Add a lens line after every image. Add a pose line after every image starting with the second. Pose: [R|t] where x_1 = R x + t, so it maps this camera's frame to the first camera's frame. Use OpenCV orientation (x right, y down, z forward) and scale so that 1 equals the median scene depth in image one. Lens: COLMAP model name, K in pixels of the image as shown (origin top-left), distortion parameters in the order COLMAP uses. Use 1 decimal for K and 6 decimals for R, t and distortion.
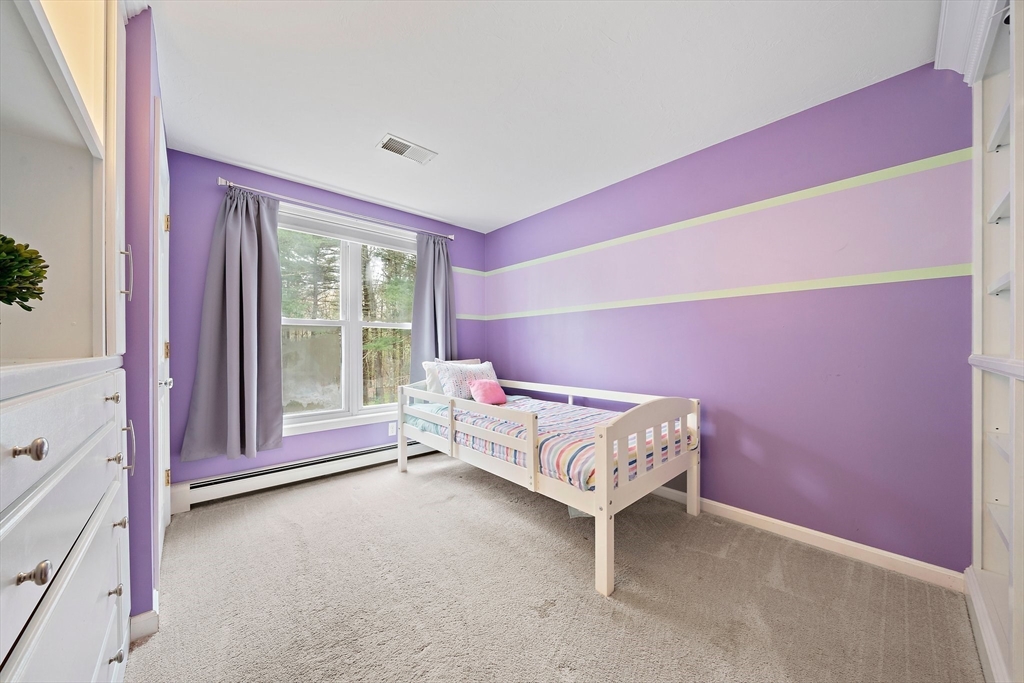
lens RADIAL K [[351.4, 0, 507.9], [0, 351.4, 339.8], [0, 0, 1]] dist [-0.006441, -0.000333]
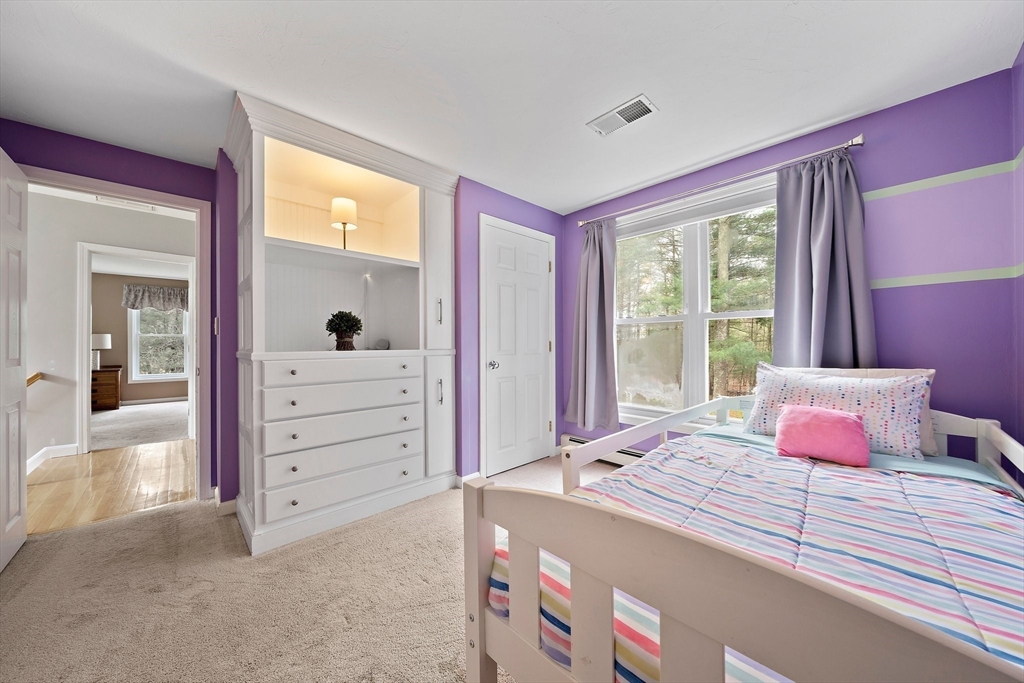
lens RADIAL K [[351.4, 0, 505.6], [0, 351.4, 342.5], [0, 0, 1]] dist [-0.006441, -0.000333]
pose [[0.024943, -0.006154, -0.999670, 0.447714], [0.022979, 0.999720, -0.005581, 0.011278], [0.999425, -0.022832, 0.025077, 0.543785]]
